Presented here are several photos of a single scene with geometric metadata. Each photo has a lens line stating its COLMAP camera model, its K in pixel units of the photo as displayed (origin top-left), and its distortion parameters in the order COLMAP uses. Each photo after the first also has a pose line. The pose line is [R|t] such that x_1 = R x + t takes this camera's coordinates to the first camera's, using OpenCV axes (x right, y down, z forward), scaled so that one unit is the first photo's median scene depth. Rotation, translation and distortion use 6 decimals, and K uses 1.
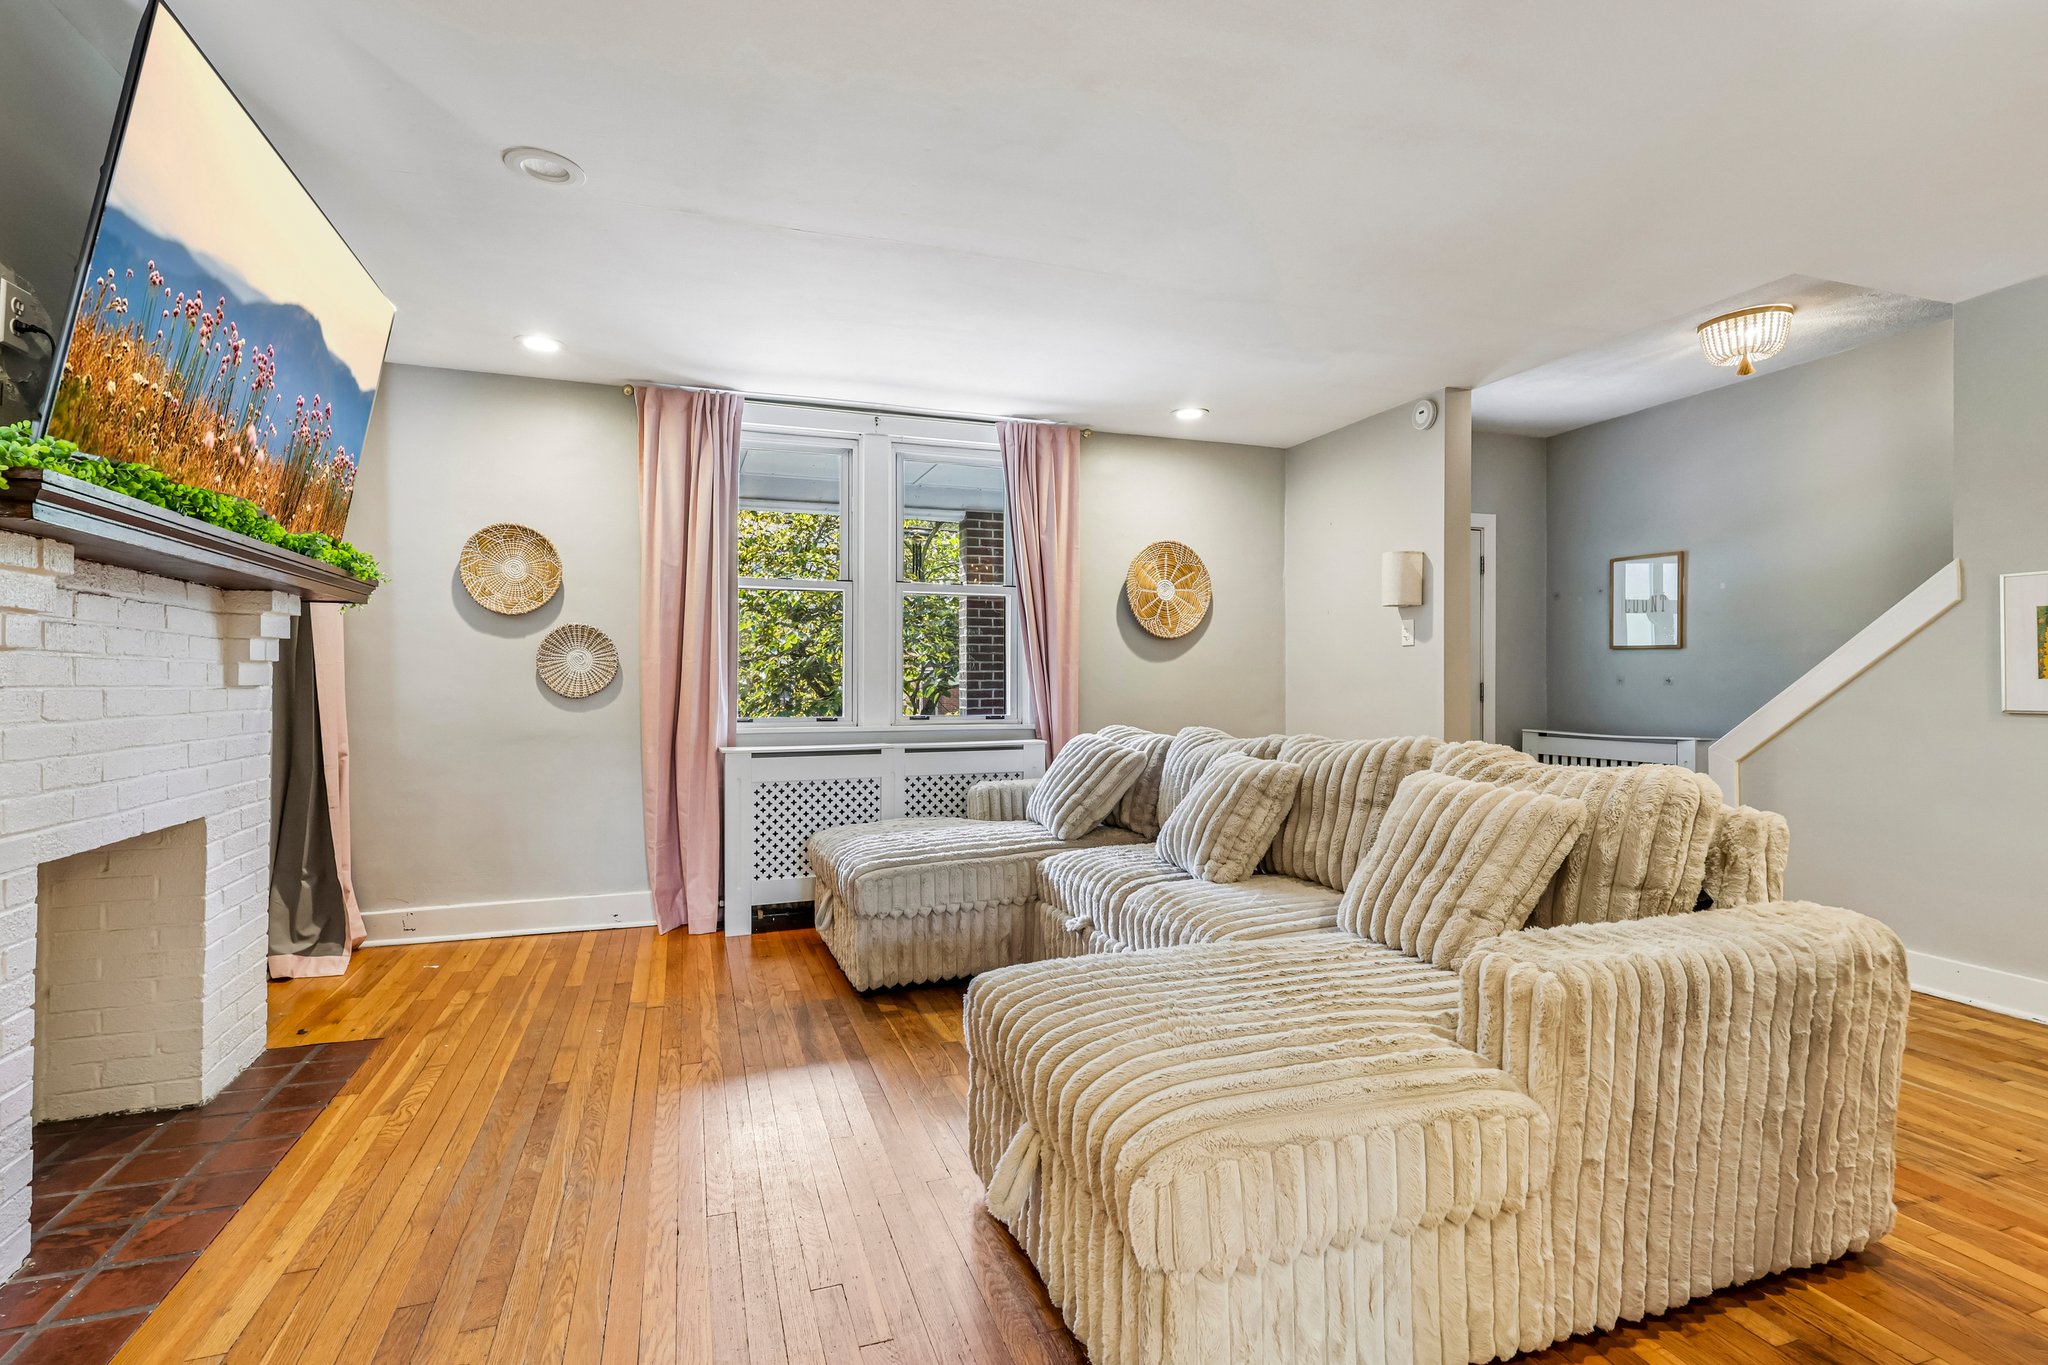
lens RADIAL K [[971.1, 0, 1045.9], [0, 971.1, 686.1], [0, 0, 1]] dist [0.001890, 0.001482]
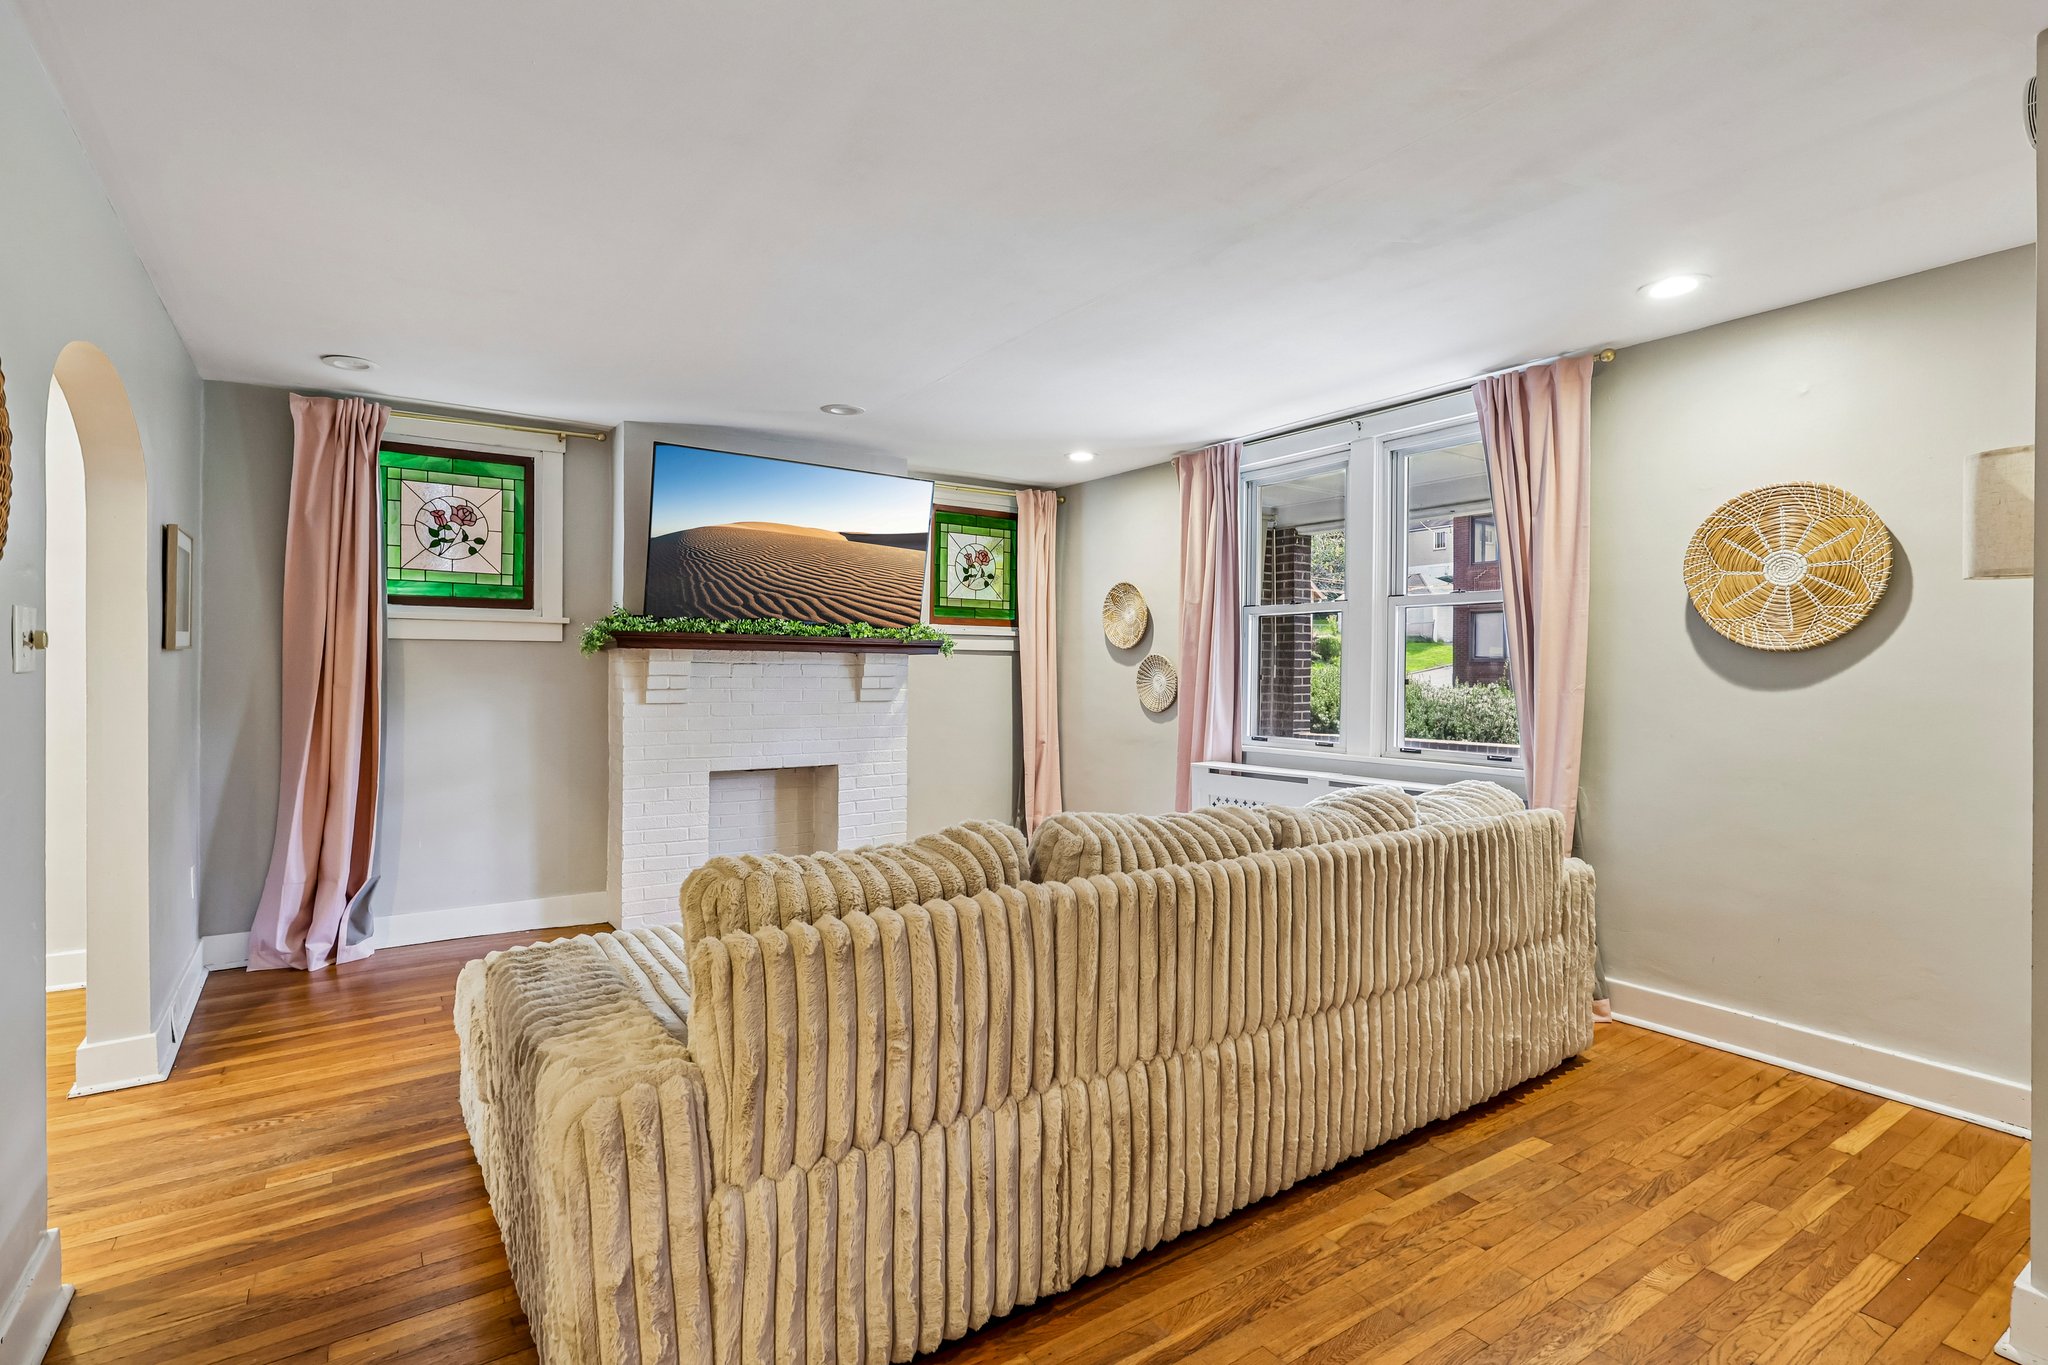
lens RADIAL K [[963.2, 0, 1030.5], [0, 963.2, 676.9], [0, 0, 1]] dist [-0.002814, -0.000300]
pose [[0.255443, 0.008877, -0.966783, 0.701647], [-0.010772, 0.999922, 0.006335, -0.040117], [0.966764, 0.008796, 0.255518, 0.514250]]
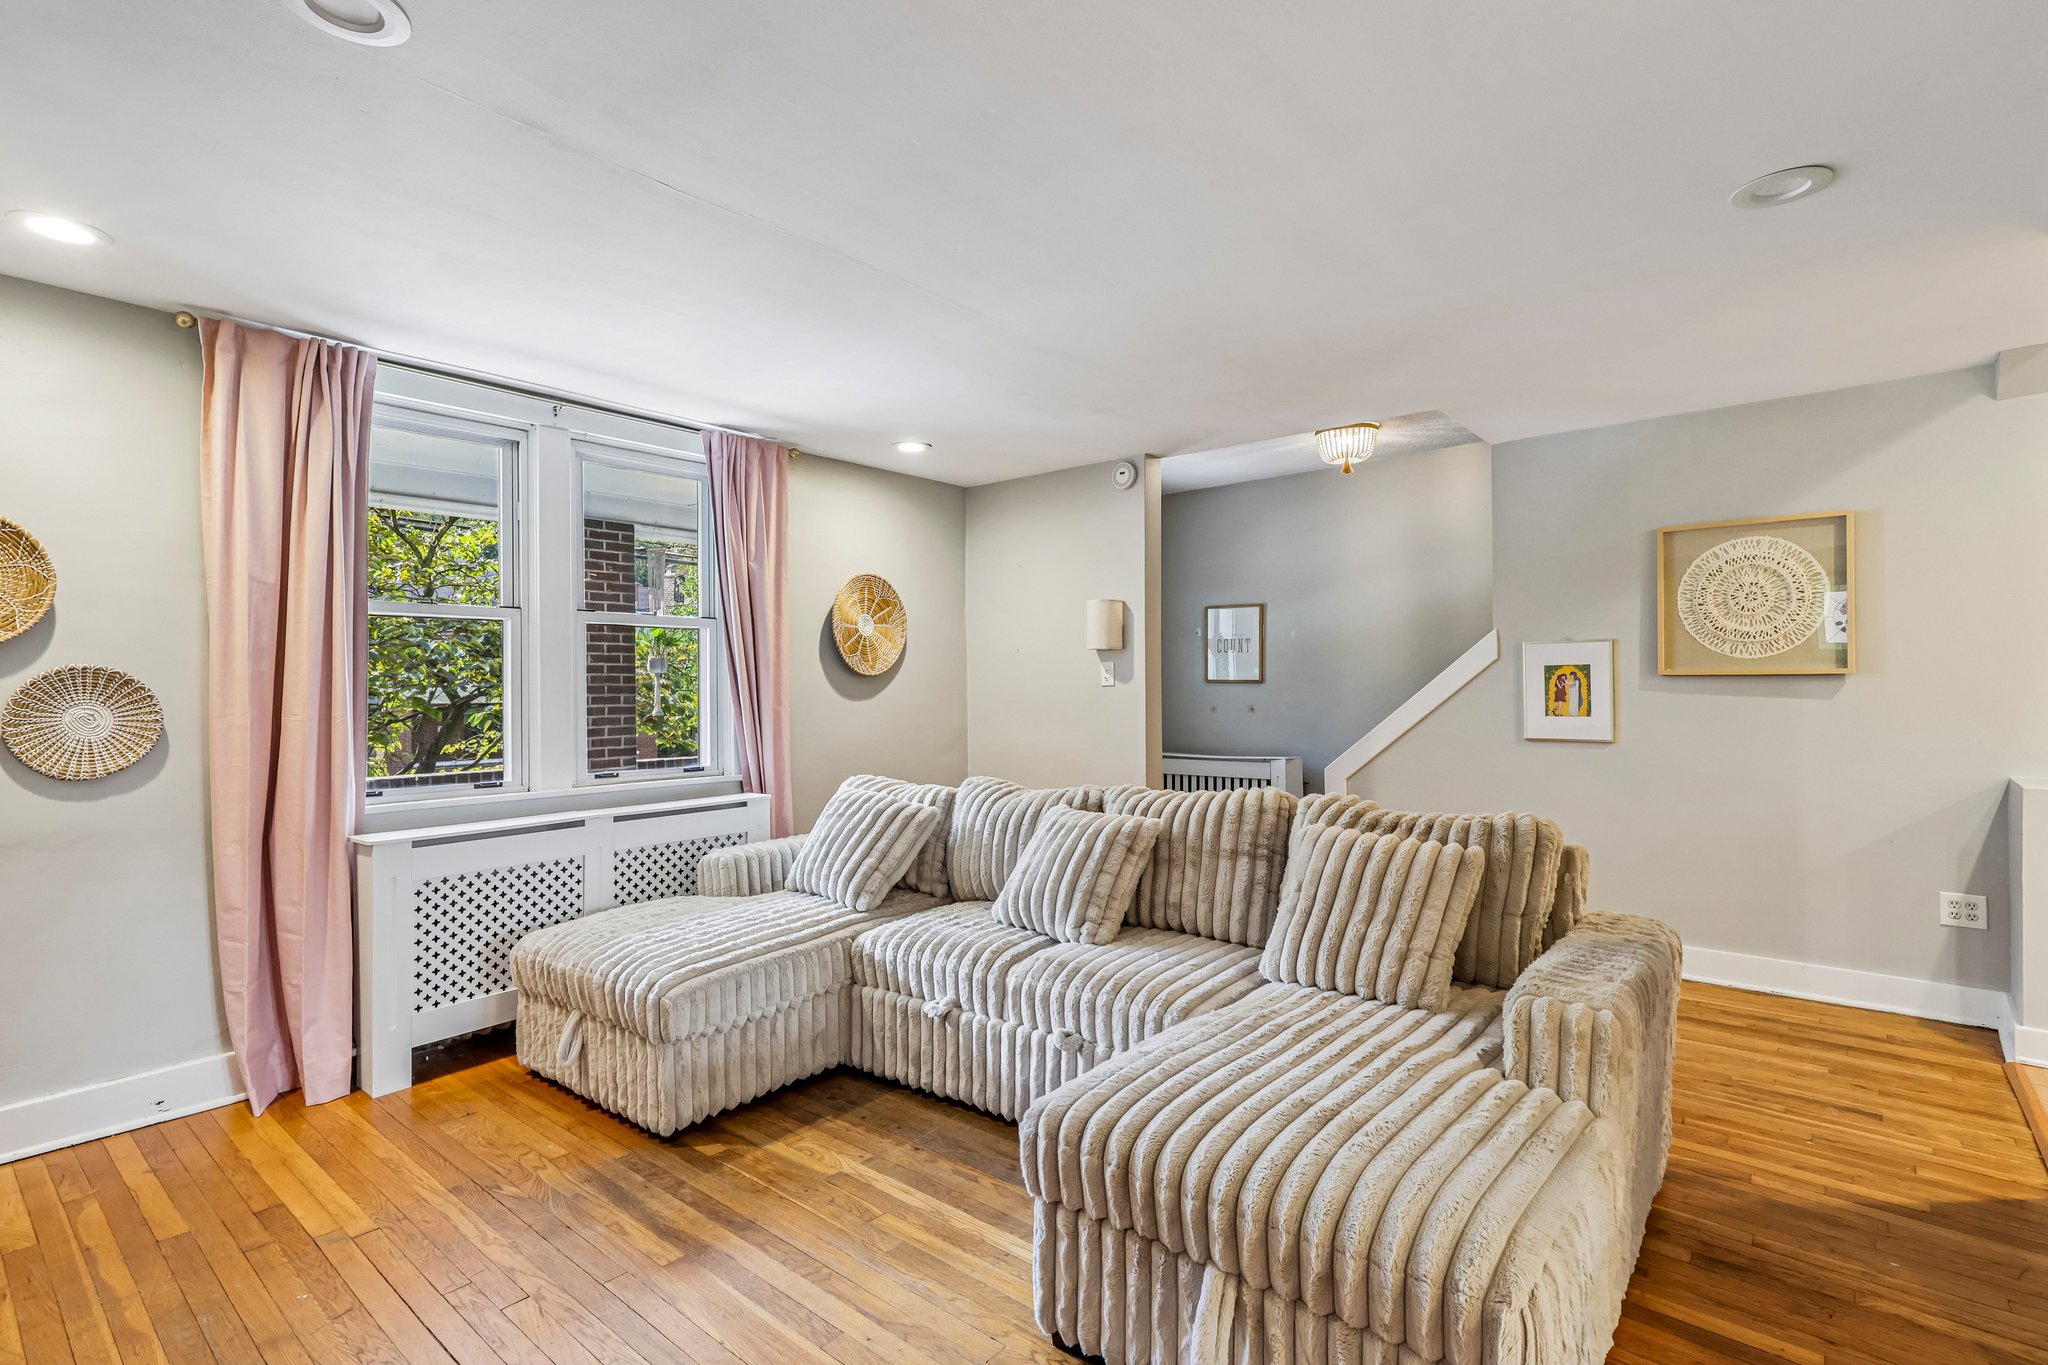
lens RADIAL K [[960.9, 0, 1037.6], [0, 960.9, 688.7], [0, 0, 1]] dist [0.002371, 0.001397]
pose [[0.863691, -0.008191, 0.503955, -0.256739], [0.010889, 0.999938, -0.002409, -0.040105], [-0.503904, 0.007568, 0.863727, 0.123574]]
